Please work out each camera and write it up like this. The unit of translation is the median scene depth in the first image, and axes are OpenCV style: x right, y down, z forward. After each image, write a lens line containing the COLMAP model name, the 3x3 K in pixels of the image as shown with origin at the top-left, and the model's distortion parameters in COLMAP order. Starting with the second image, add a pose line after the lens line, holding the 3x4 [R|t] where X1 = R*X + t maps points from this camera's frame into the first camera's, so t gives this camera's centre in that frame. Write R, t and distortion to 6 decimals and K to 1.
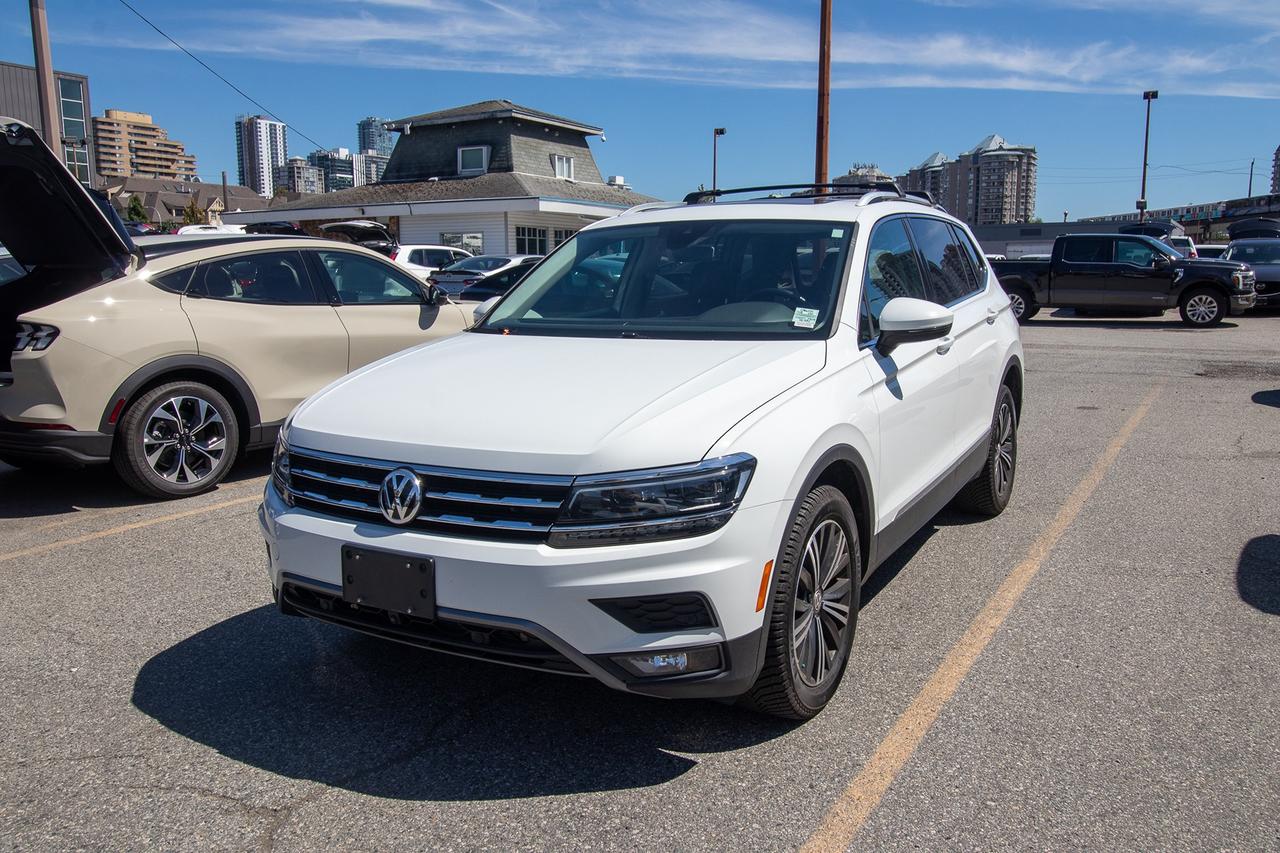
lens RADIAL K [[1003.8, 0, 644.3], [0, 1003.8, 428.7], [0, 0, 1]] dist [0.015587, -0.008687]
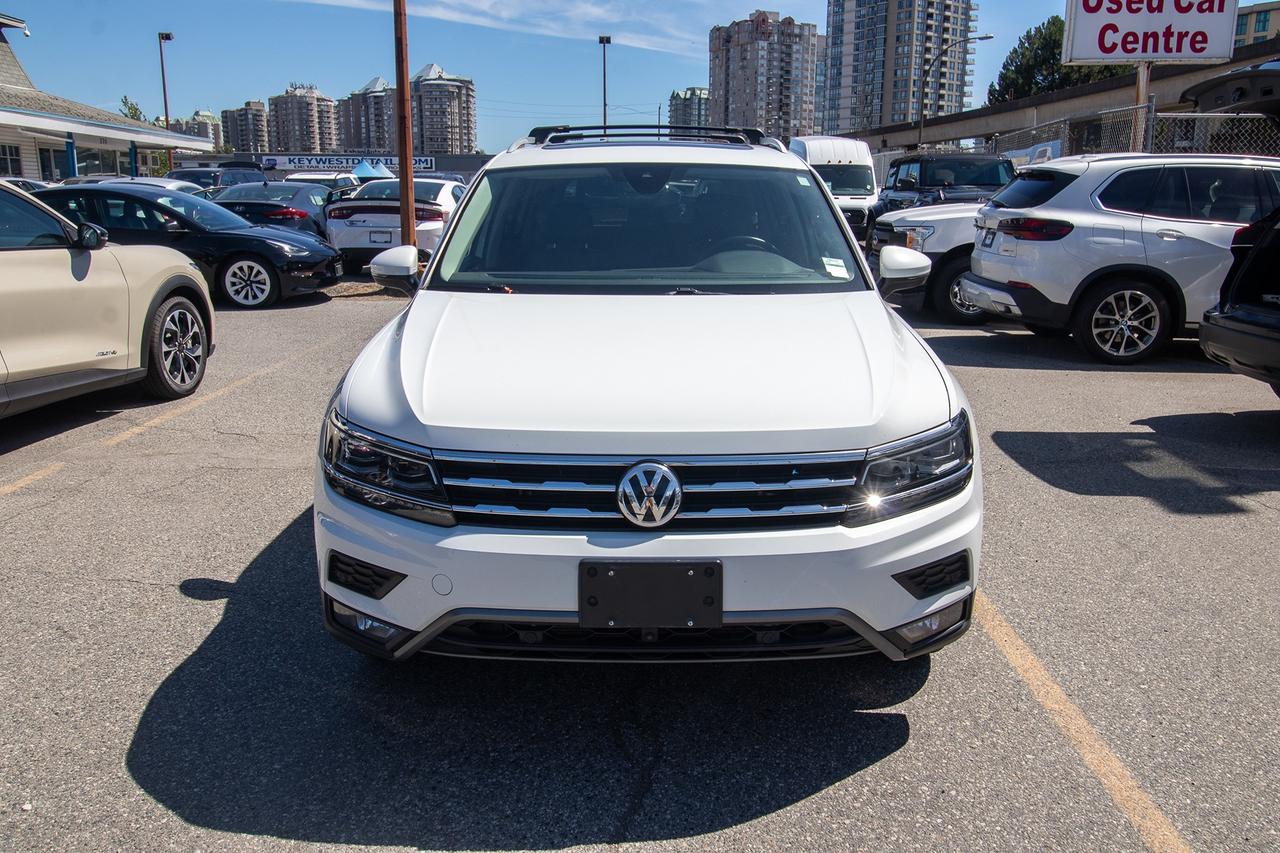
lens RADIAL K [[1003.8, 0, 644.3], [0, 1003.8, 428.7], [0, 0, 1]] dist [0.015587, -0.008687]
pose [[0.866351, -0.100649, 0.489188, -0.520761], [0.066678, 0.994024, 0.086431, -0.049322], [-0.494964, -0.042262, 0.867885, 0.209980]]
